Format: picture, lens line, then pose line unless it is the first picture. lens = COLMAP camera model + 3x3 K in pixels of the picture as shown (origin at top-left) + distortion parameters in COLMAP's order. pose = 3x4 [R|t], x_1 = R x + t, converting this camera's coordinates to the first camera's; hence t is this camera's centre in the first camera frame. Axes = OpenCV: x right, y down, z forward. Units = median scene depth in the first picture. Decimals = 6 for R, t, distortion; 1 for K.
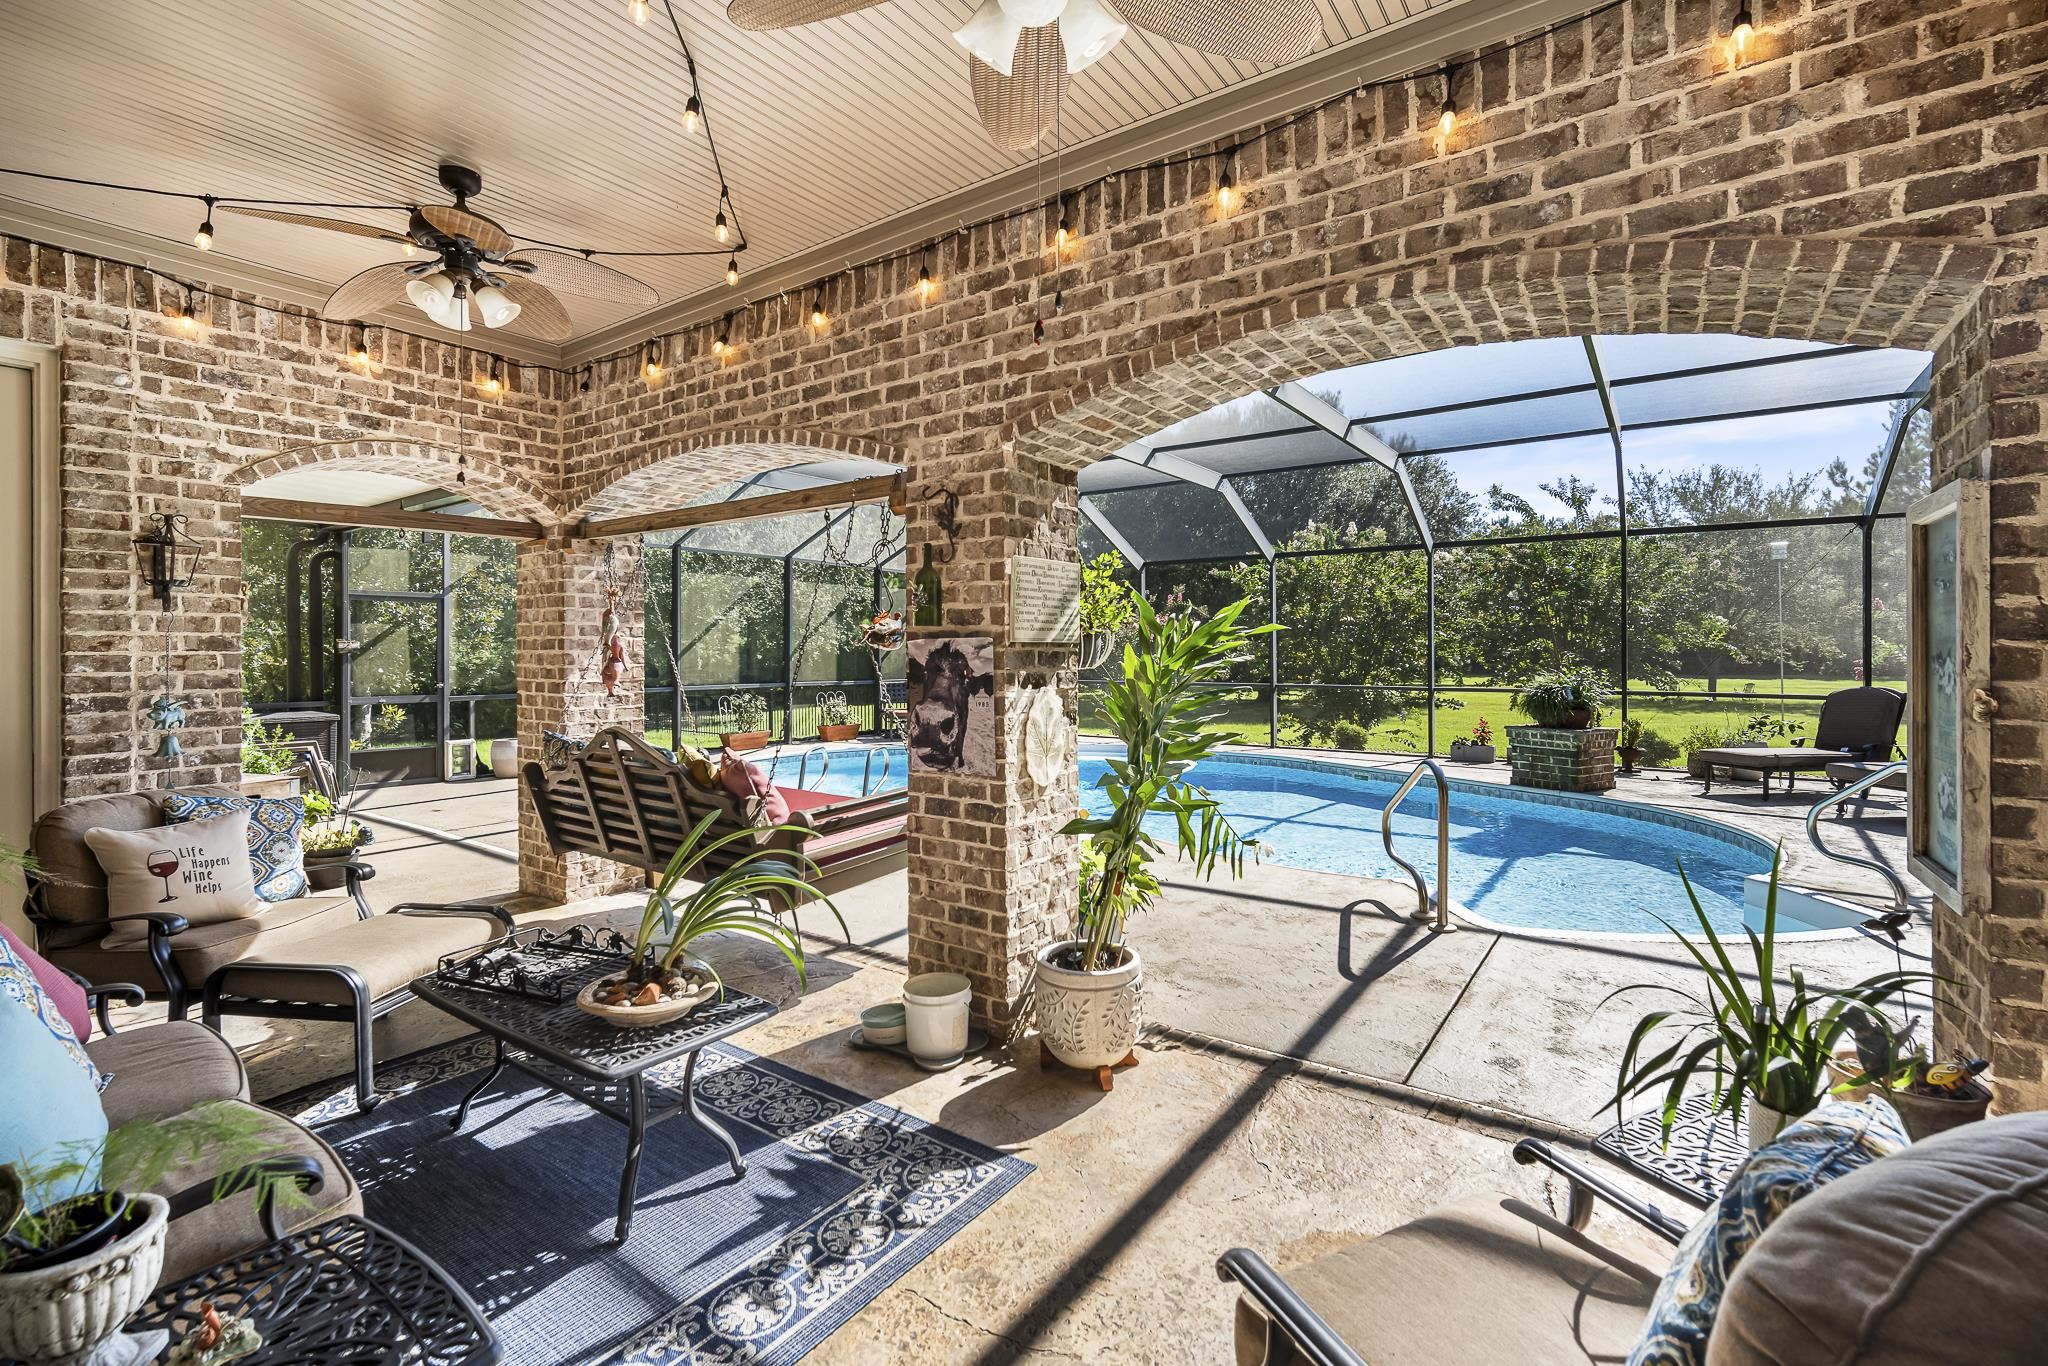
lens RADIAL K [[905.1, 0, 1004.9], [0, 905.1, 653.7], [0, 0, 1]] dist [-0.014586, 0.004020]
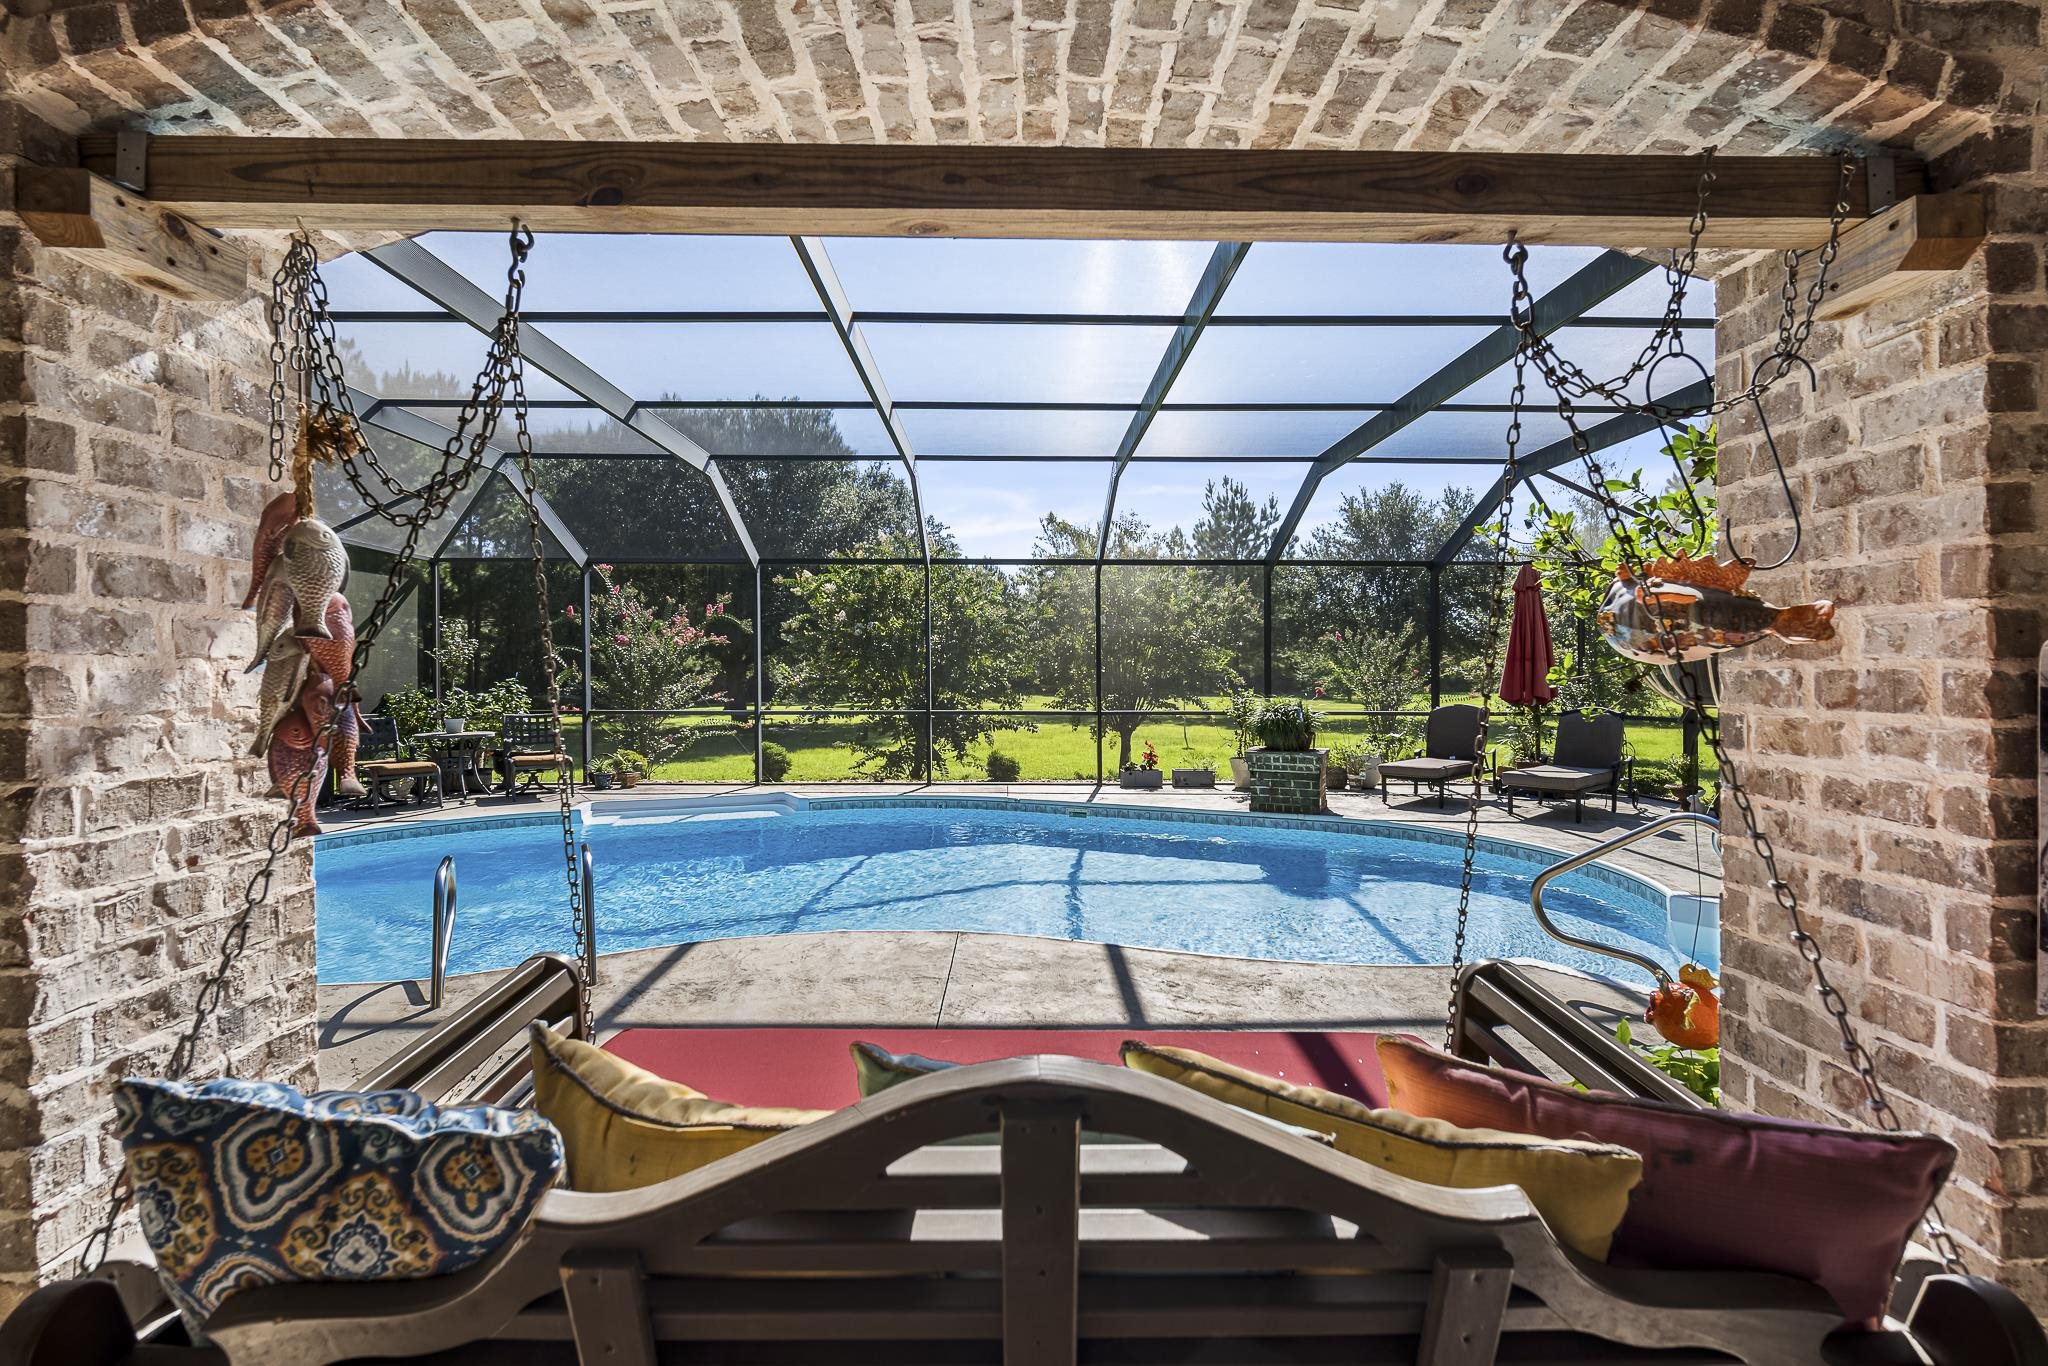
lens RADIAL K [[977.5, 0, 1023.8], [0, 977.5, 676.4], [0, 0, 1]] dist [0.005311, 0.000594]
pose [[0.793605, -0.003899, 0.608421, -0.583920], [0.001356, 0.999988, 0.004639, 0.001813], [-0.608432, -0.002856, 0.793601, 0.853197]]
